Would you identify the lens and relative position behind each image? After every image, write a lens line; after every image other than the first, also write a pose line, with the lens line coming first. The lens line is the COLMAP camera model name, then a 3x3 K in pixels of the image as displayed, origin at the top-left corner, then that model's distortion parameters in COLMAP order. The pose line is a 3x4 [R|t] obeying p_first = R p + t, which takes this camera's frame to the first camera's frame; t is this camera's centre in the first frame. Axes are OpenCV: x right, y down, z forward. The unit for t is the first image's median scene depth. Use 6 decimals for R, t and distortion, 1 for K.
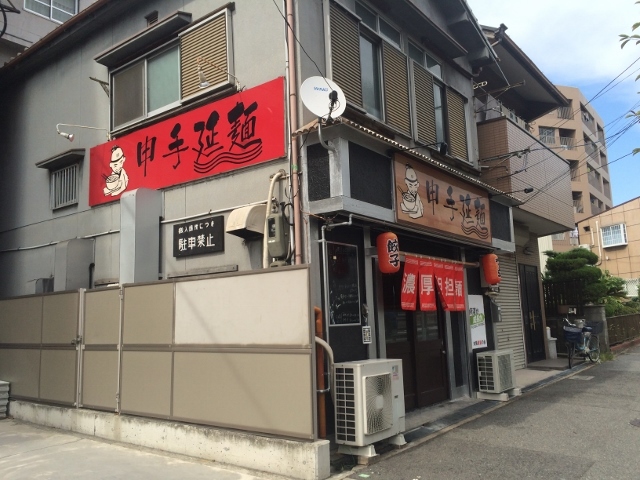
lens RADIAL K [[541.9, 0, 321.4], [0, 541.9, 236.4], [0, 0, 1]] dist [0.056726, -0.011619]
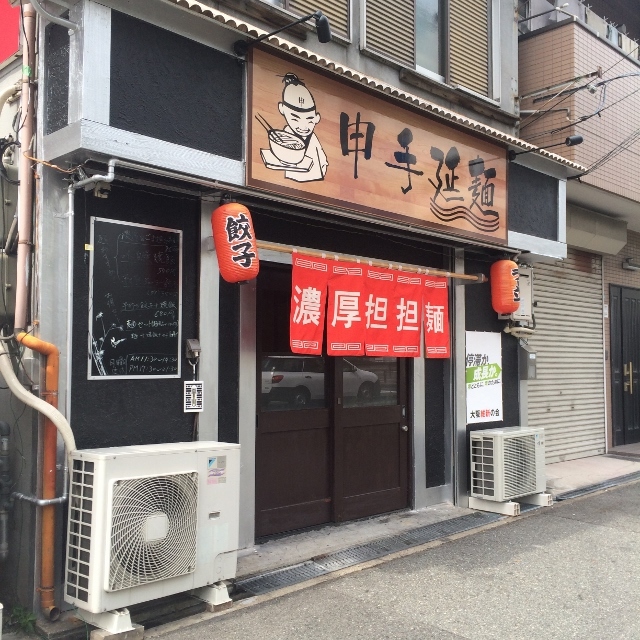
lens RADIAL K [[722.8, 0, 317.2], [0, 722.8, 320.7], [0, 0, 1]] dist [0.042639, 0.000000]
pose [[0.990618, 0.027925, -0.133780, 0.272893], [-0.015125, 0.995289, 0.095761, 0.032229], [0.135824, -0.092839, 0.986374, 0.285011]]
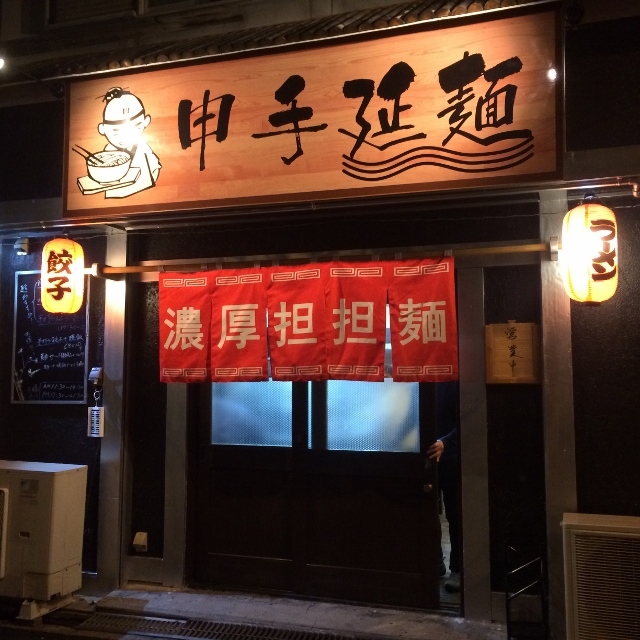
lens RADIAL K [[722.8, 0, 319.0], [0, 722.8, 315.7], [0, 0, 1]] dist [0.042639, 0.000000]
pose [[0.326931, -0.046907, -0.943883, 0.808261], [0.132207, 0.991216, -0.003467, 0.094961], [0.935755, -0.123654, 0.330261, 0.894479]]
